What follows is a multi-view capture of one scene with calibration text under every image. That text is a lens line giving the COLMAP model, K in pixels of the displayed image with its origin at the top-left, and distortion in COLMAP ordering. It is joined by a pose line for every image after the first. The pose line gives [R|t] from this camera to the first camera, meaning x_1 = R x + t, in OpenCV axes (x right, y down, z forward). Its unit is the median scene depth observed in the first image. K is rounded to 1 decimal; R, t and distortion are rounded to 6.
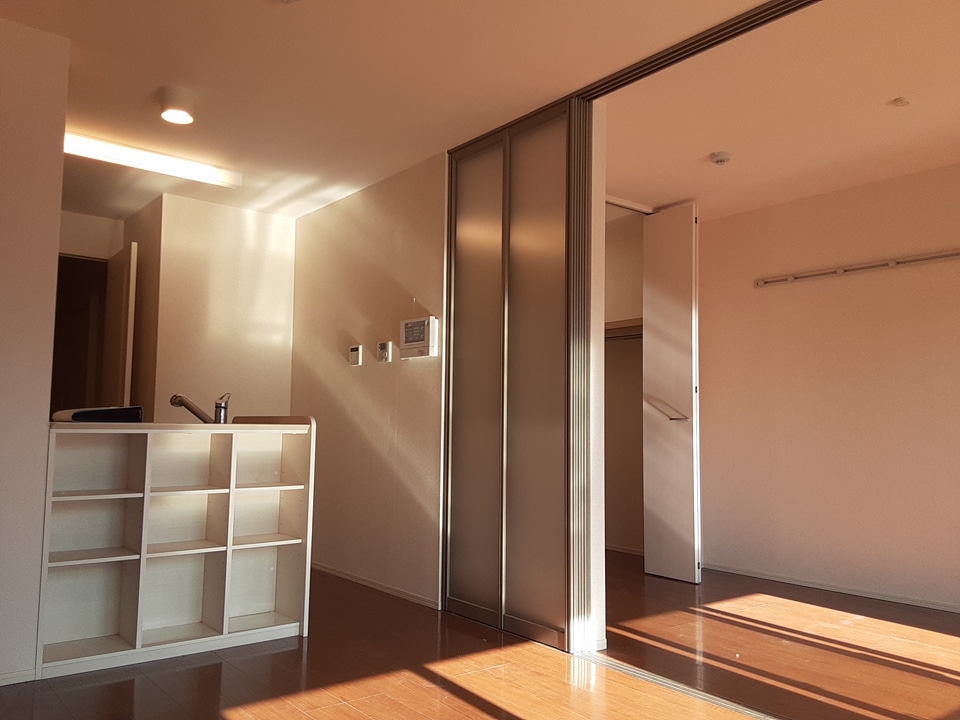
lens RADIAL K [[780.0, 0, 480.0], [0, 780.0, 360.0], [0, 0, 1]] dist [0.102718, -0.126766]
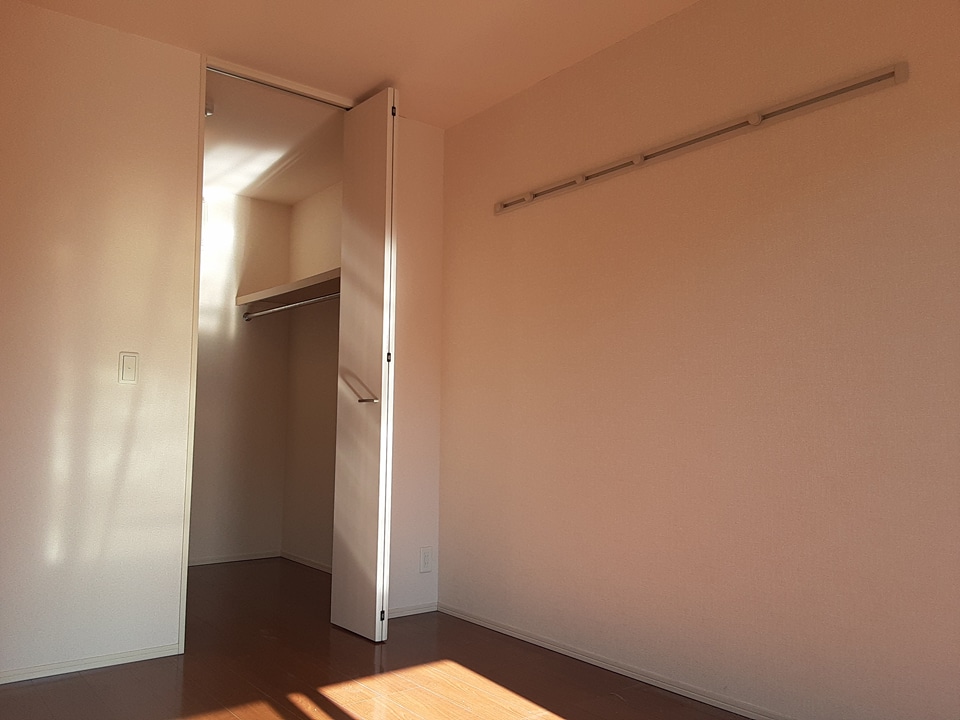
lens RADIAL K [[780.0, 0, 480.0], [0, 780.0, 360.0], [0, 0, 1]] dist [0.102718, -0.126766]
pose [[0.999856, 0.000601, -0.016938, 0.351633], [-0.000569, 0.999998, 0.001890, 0.037214], [0.016939, -0.001880, 0.999855, 0.306097]]
